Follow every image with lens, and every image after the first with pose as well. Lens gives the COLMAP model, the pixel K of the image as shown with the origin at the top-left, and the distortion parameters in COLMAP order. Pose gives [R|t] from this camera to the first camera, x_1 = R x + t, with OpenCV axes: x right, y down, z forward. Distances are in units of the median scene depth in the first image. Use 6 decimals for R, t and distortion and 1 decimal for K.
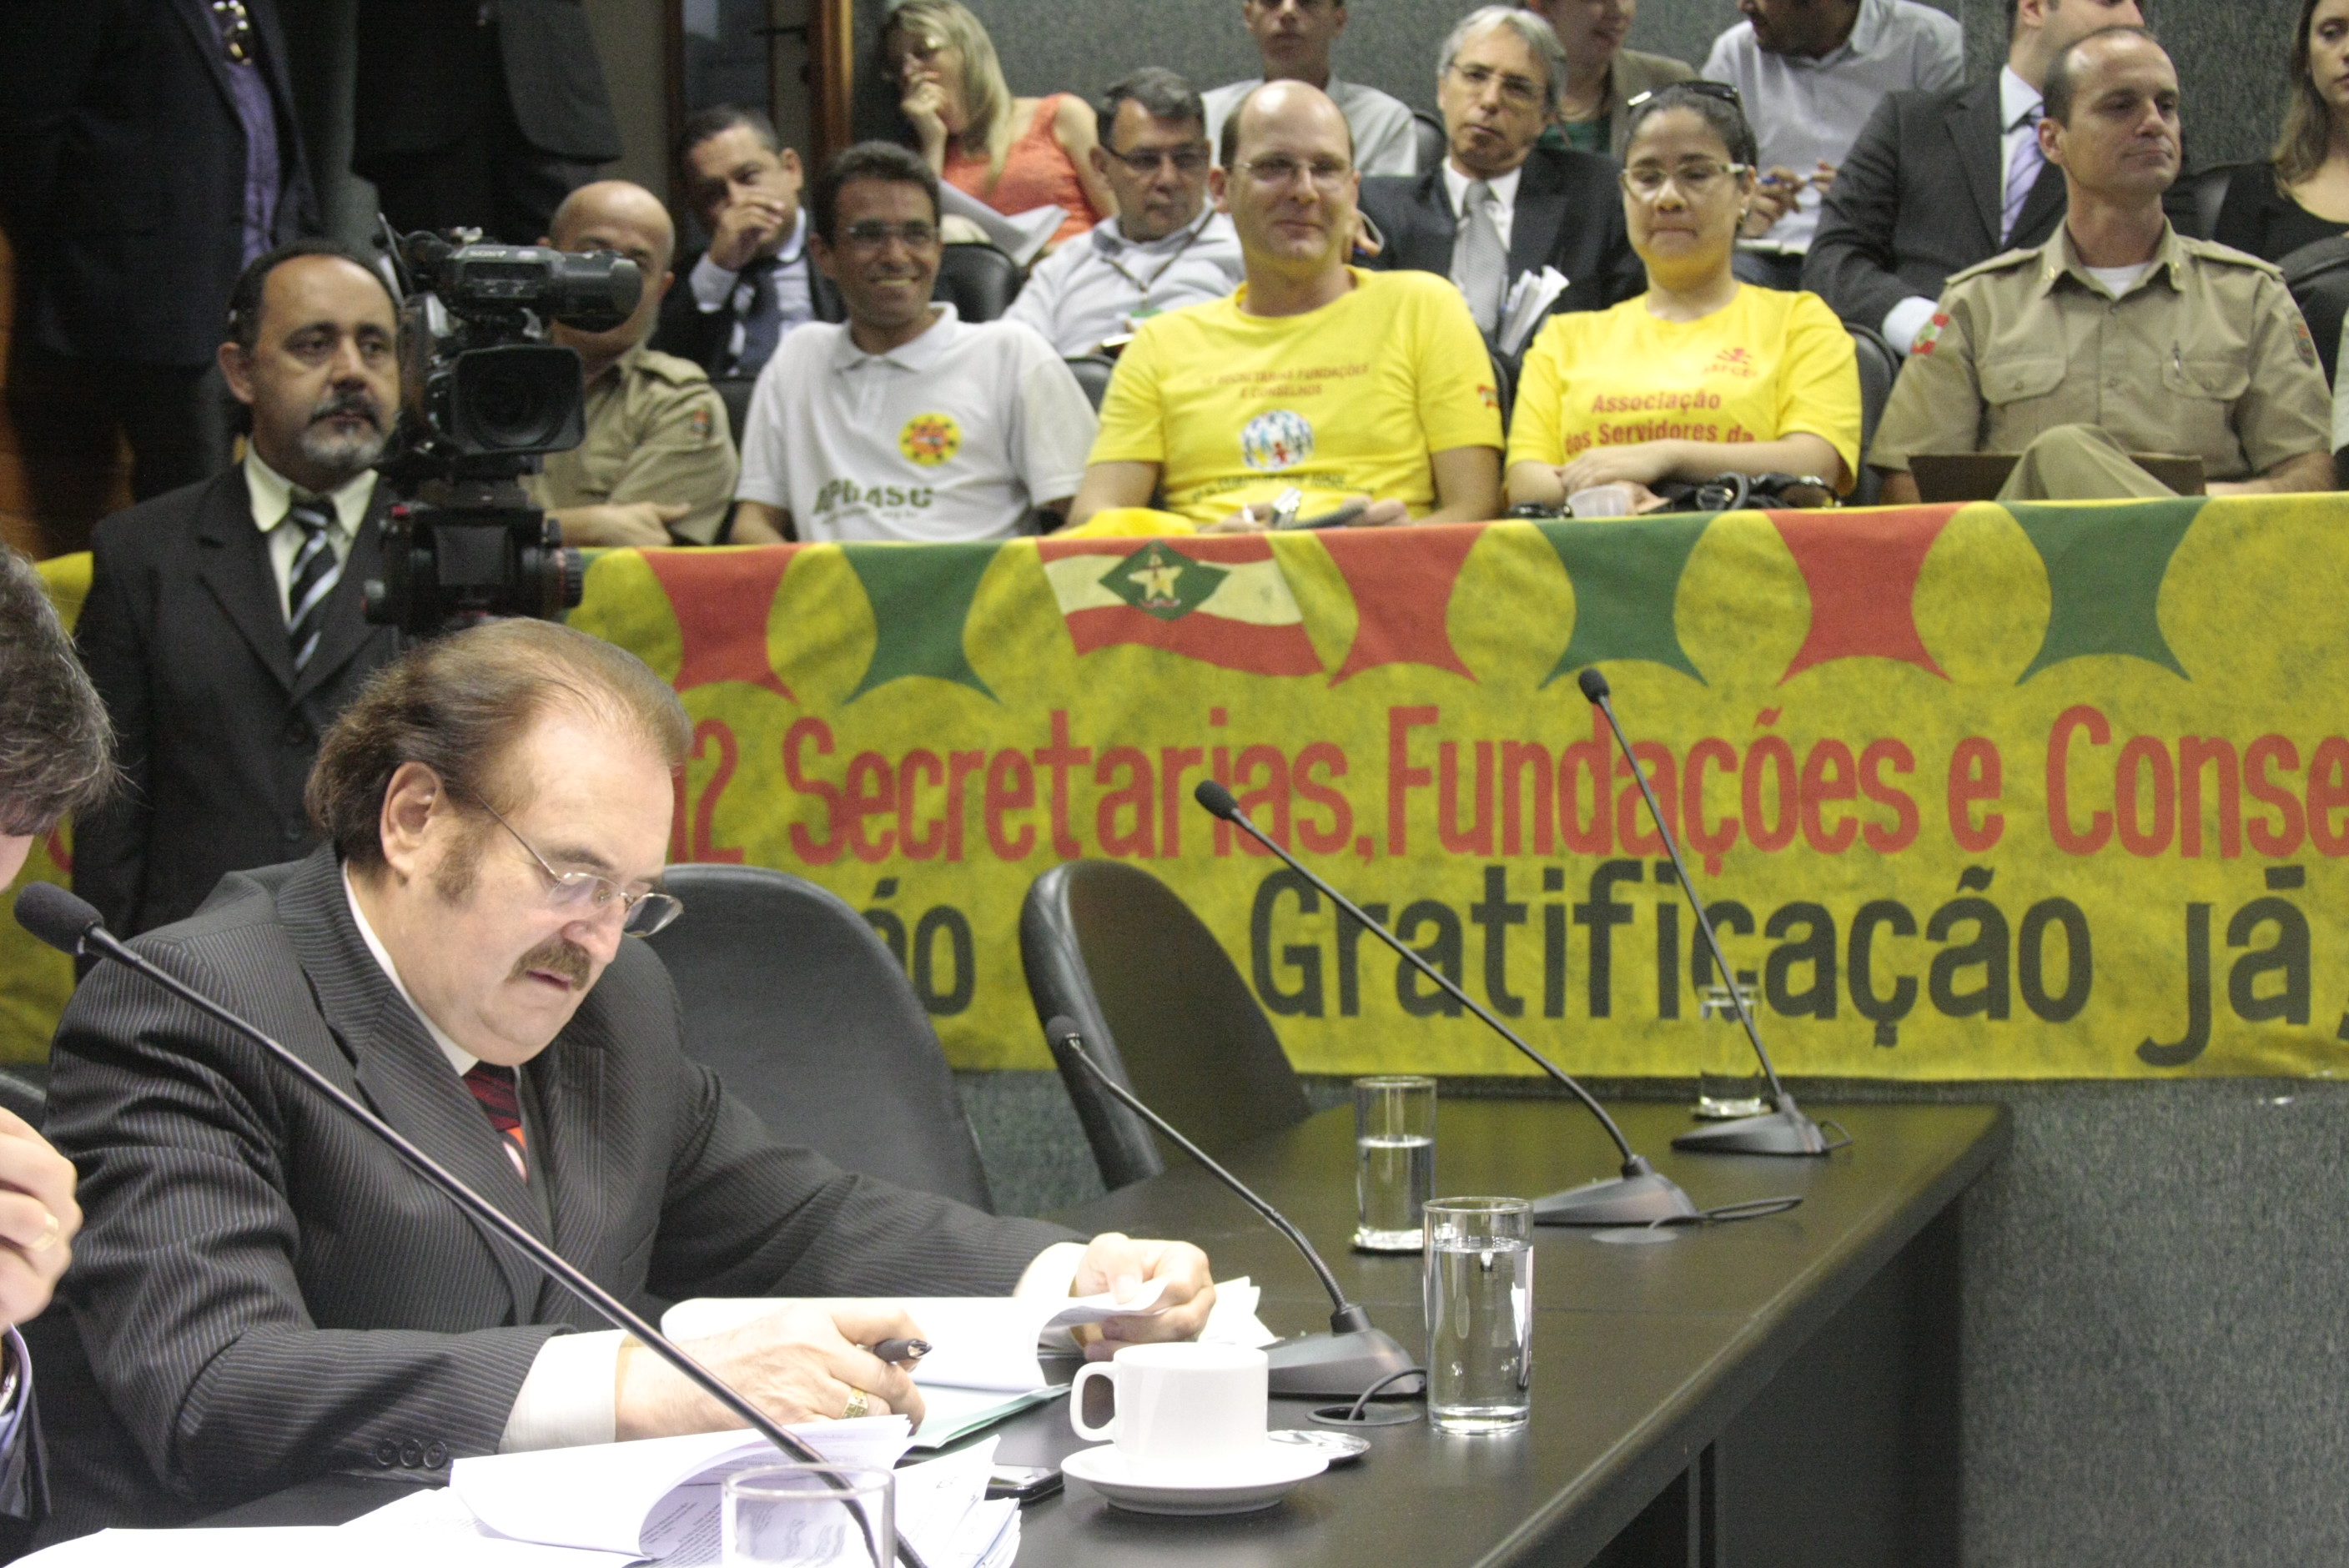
lens RADIAL K [[4236.4, 0, 1171.6], [0, 4236.4, 887.4], [0, 0, 1]] dist [-0.041416, 0.193283]
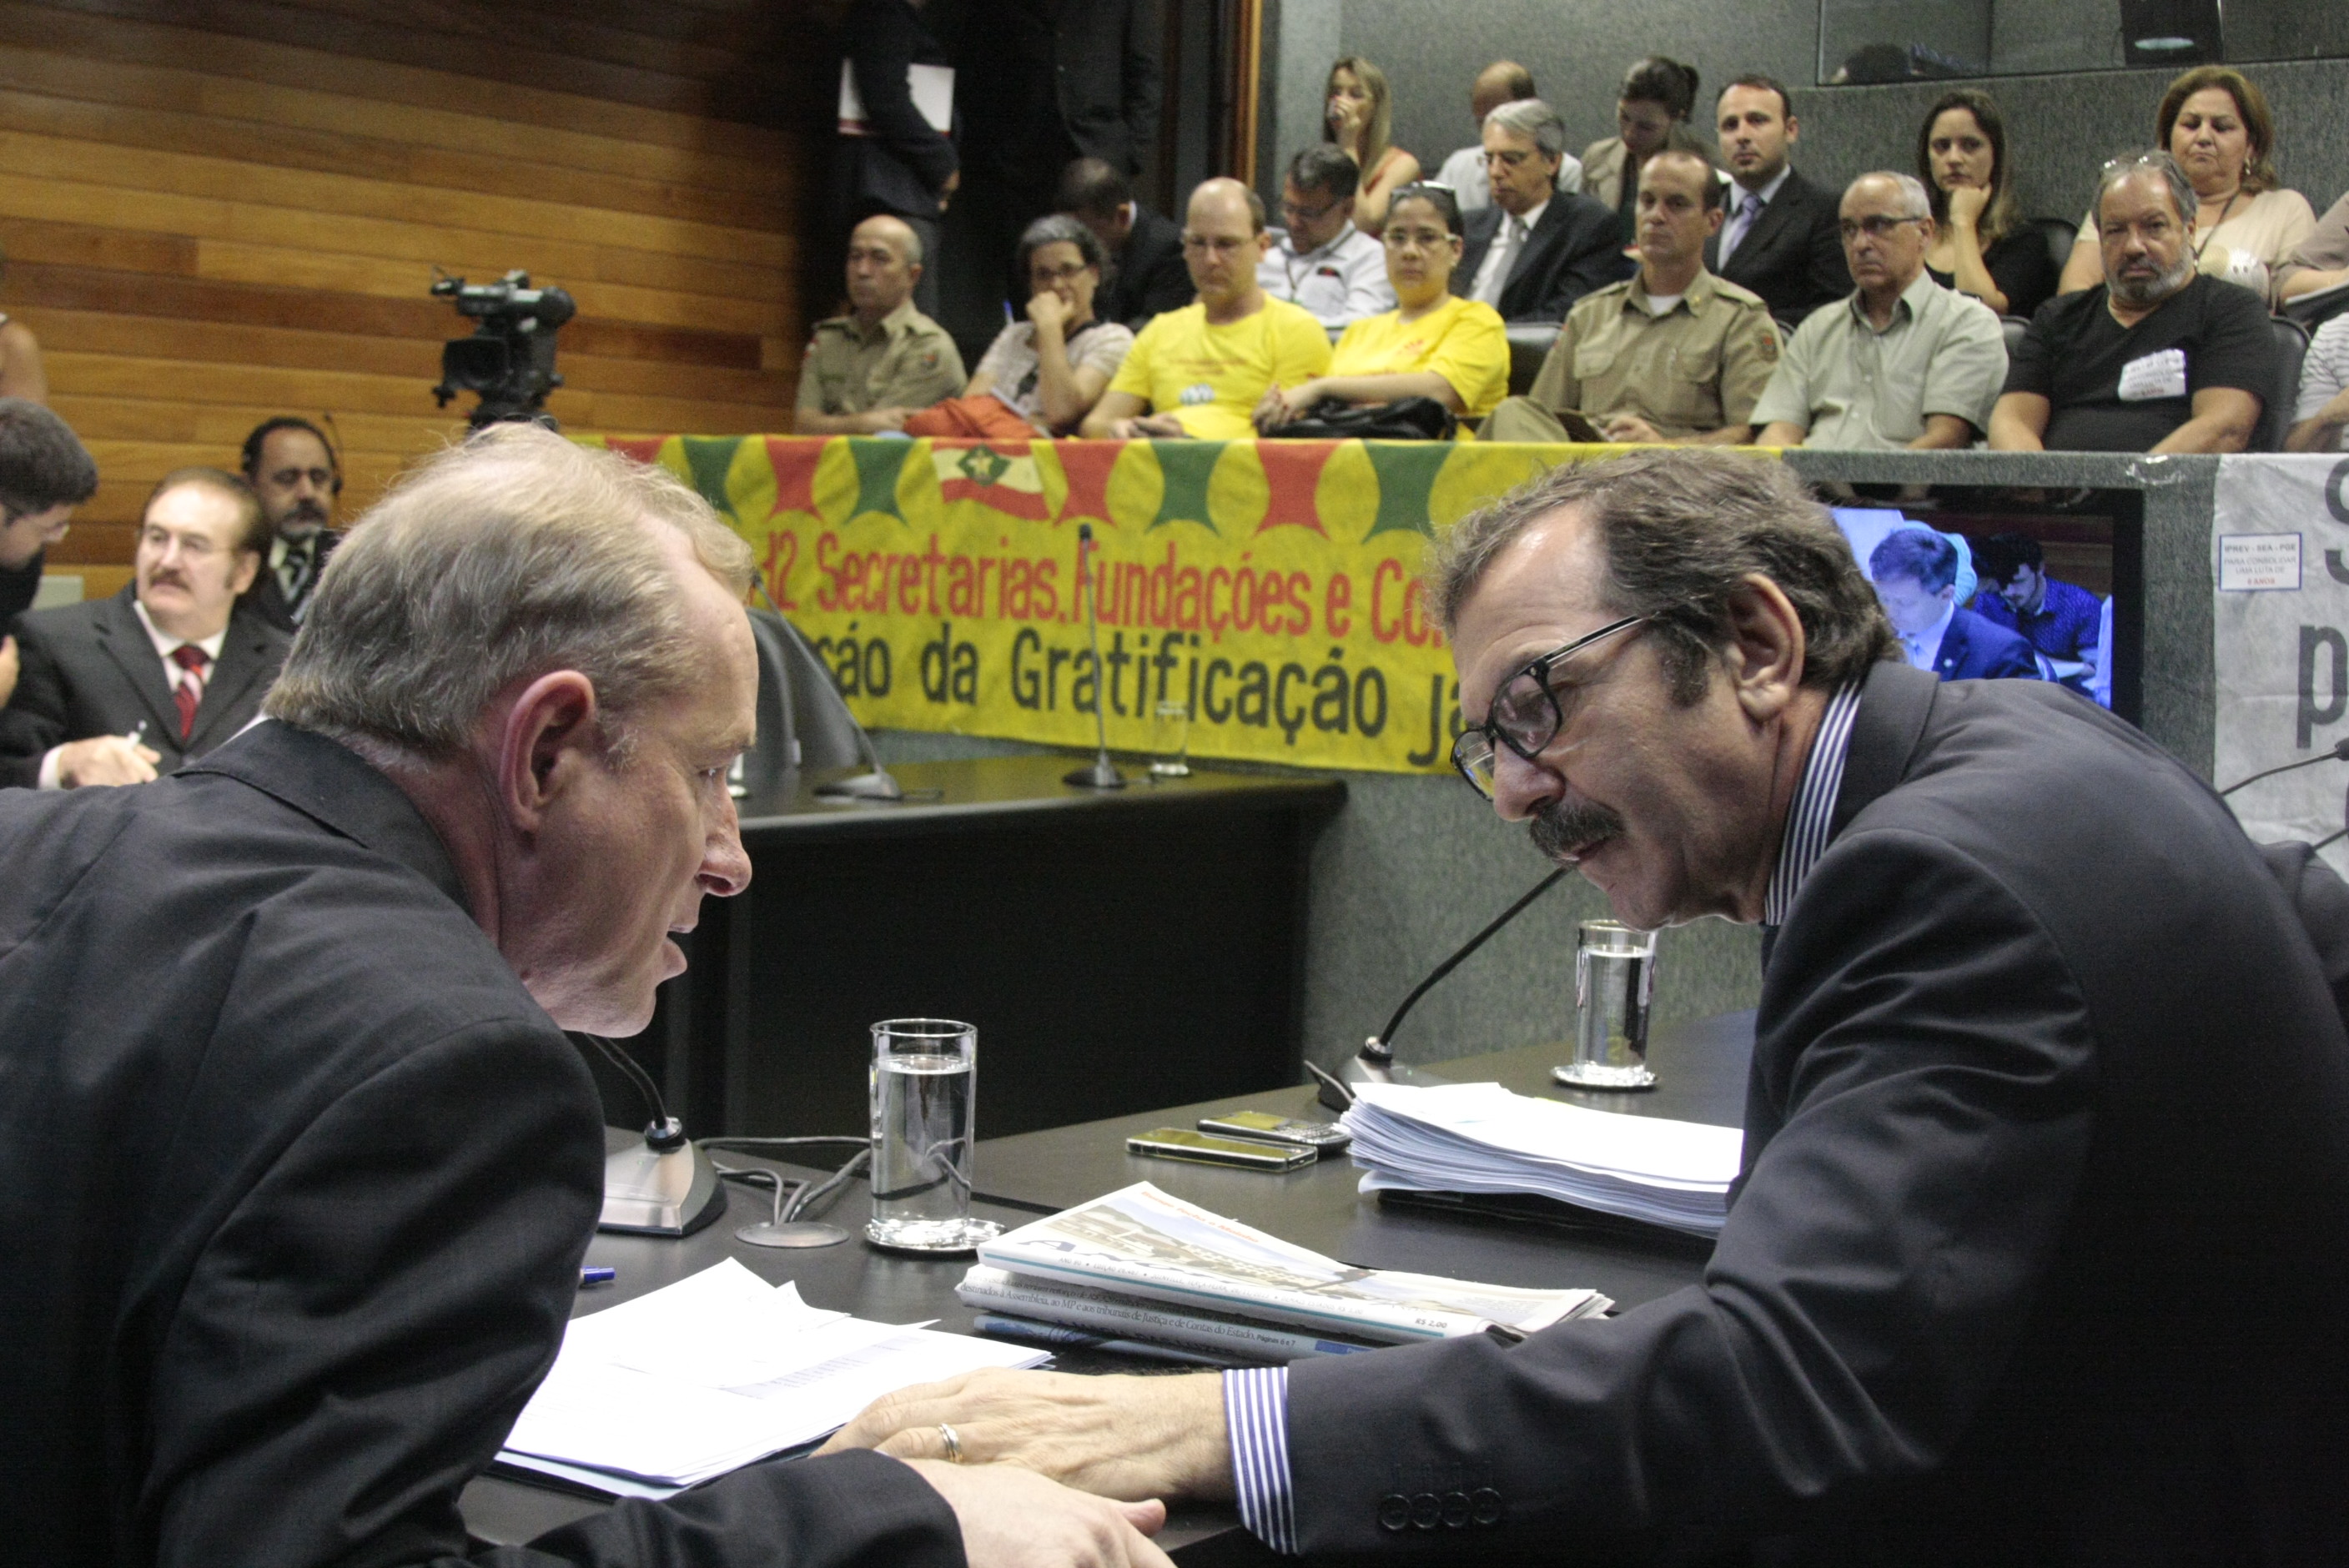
lens RADIAL K [[3336.3, 0, 1174.5], [0, 3336.3, 784.0], [0, 0, 1]] dist [-0.123218, -0.009700]
pose [[0.936686, 0.075410, -0.341955, 0.592674], [-0.063880, 0.996948, 0.044872, -0.005754], [0.344295, -0.020187, 0.938645, -0.322462]]
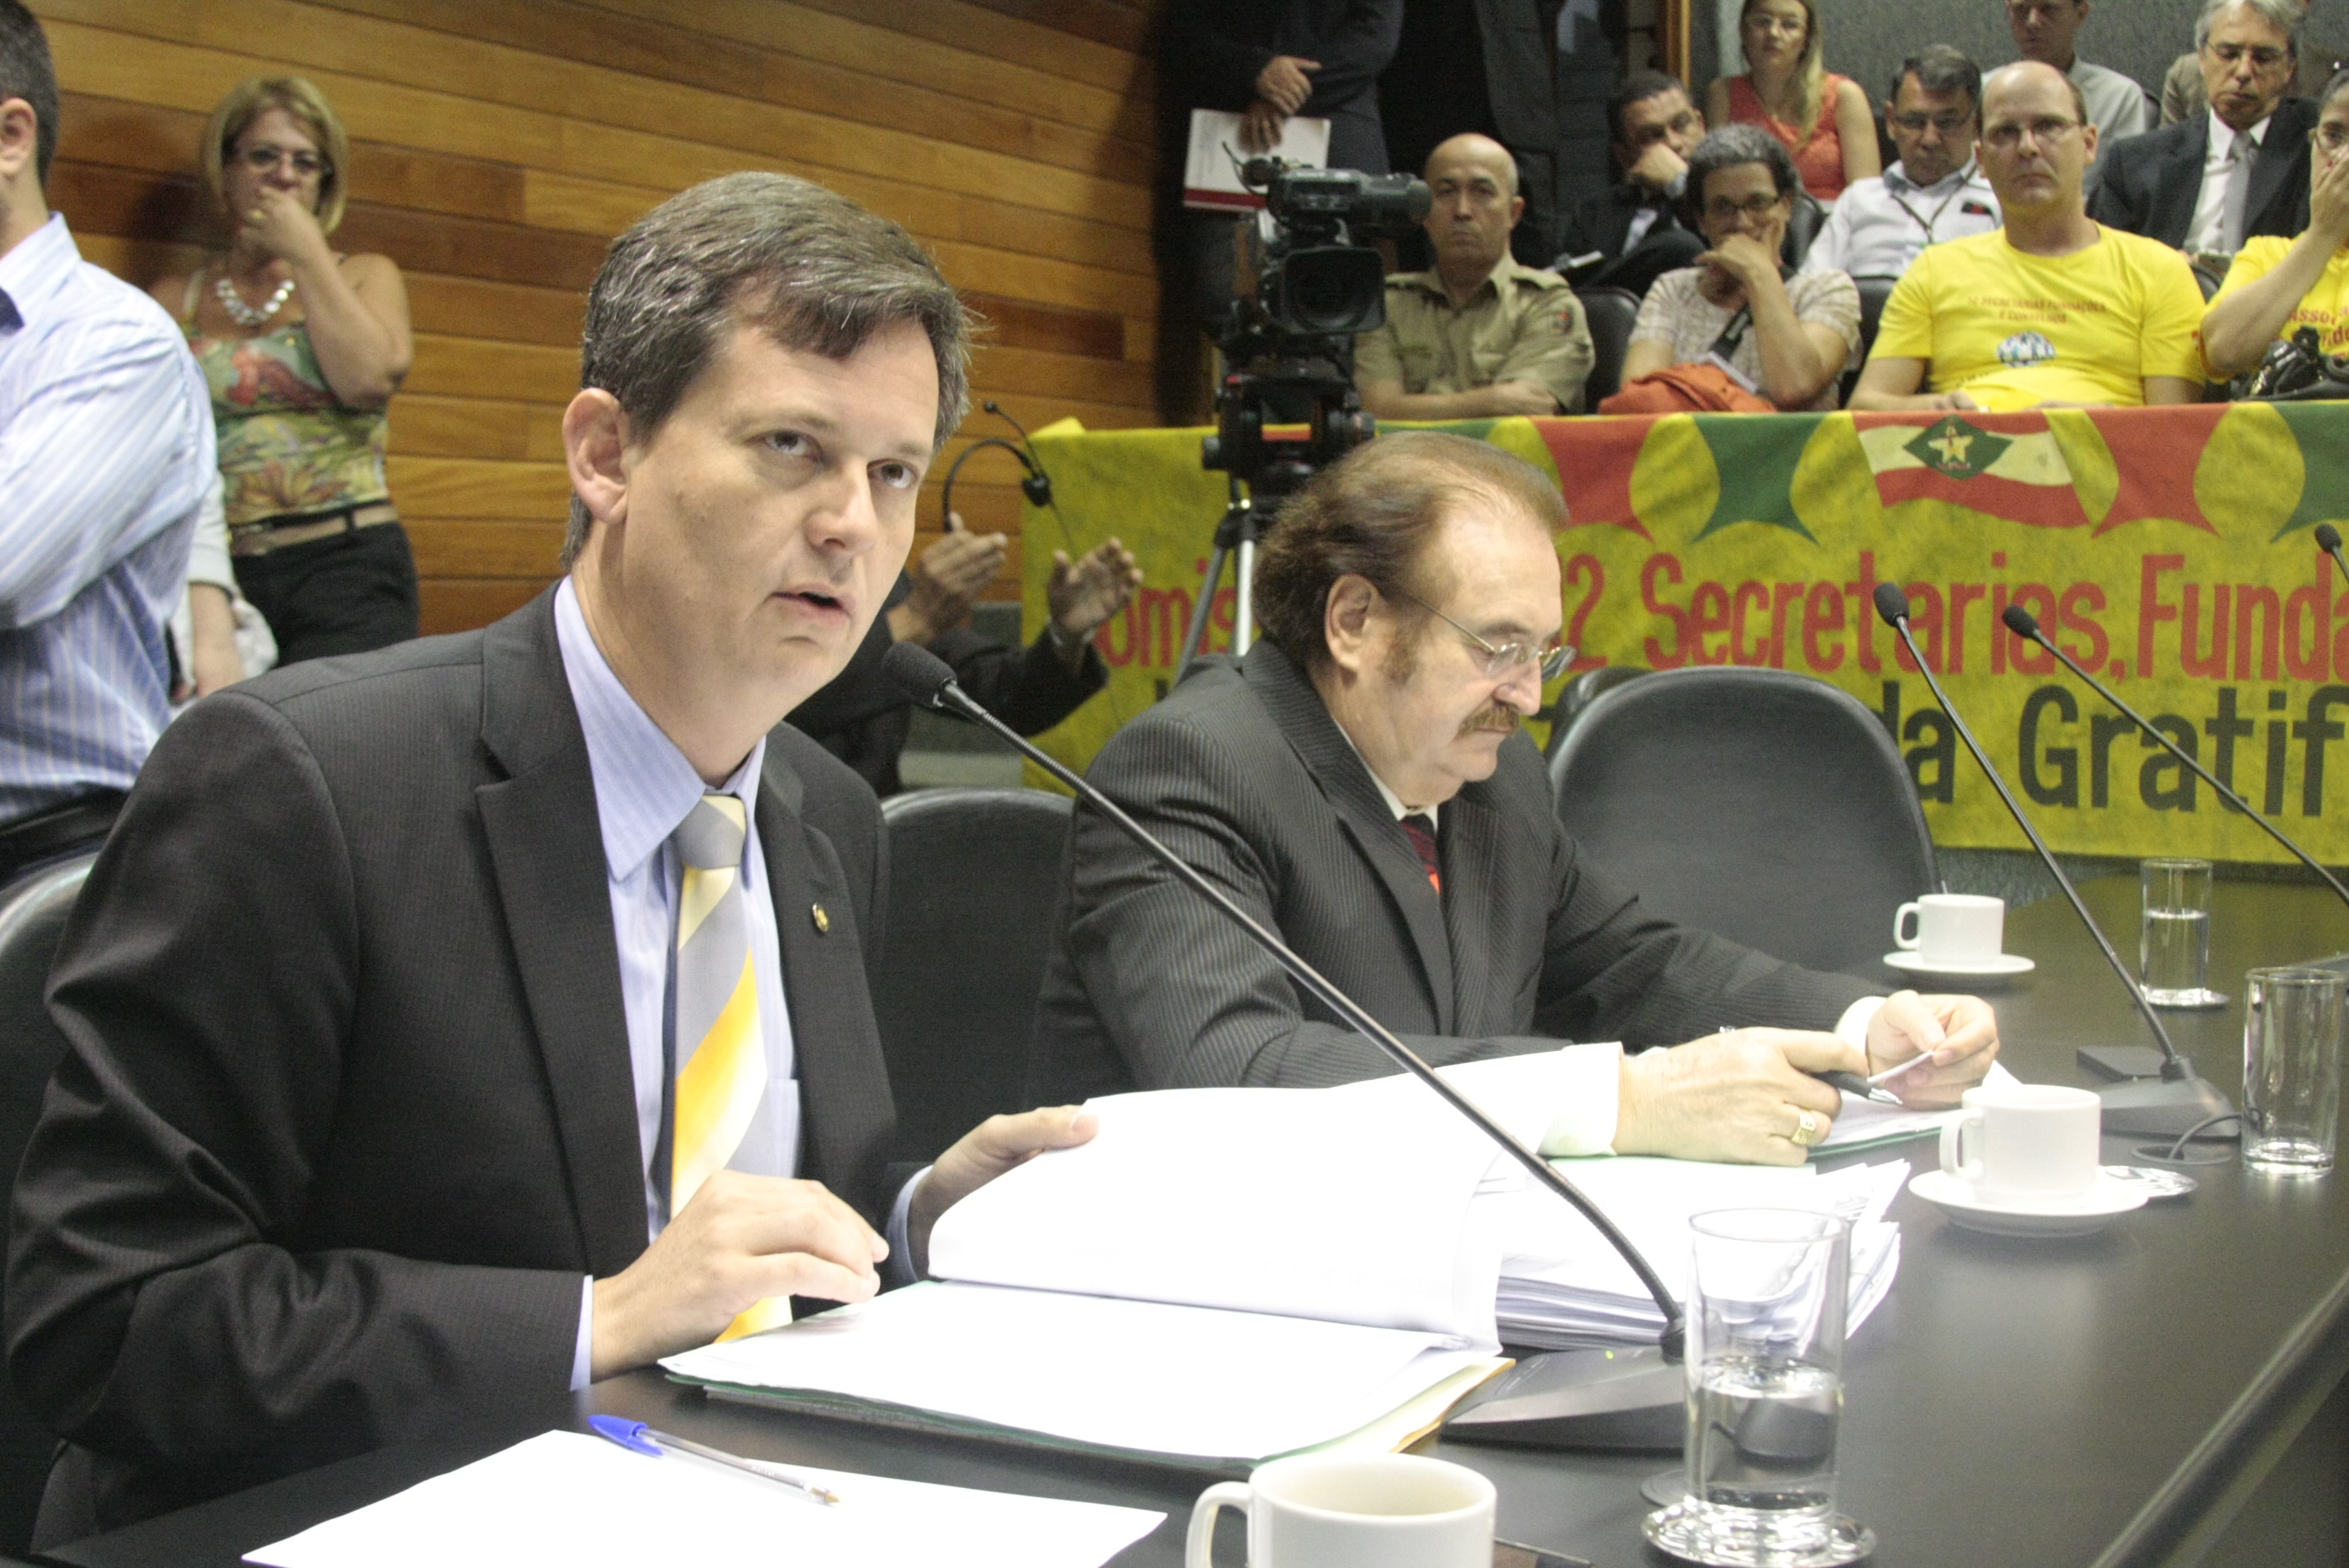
lens RADIAL K [[3125.8, 0, 1177.4], [0, 3125.8, 877.6], [0, 0, 1]] dist [-0.154584, 0.141630]
pose [[0.974826, 0.039091, -0.219511, -0.021567], [-0.026489, 0.997843, 0.060063, 0.004257], [0.221386, -0.052736, 0.973759, 0.075525]]
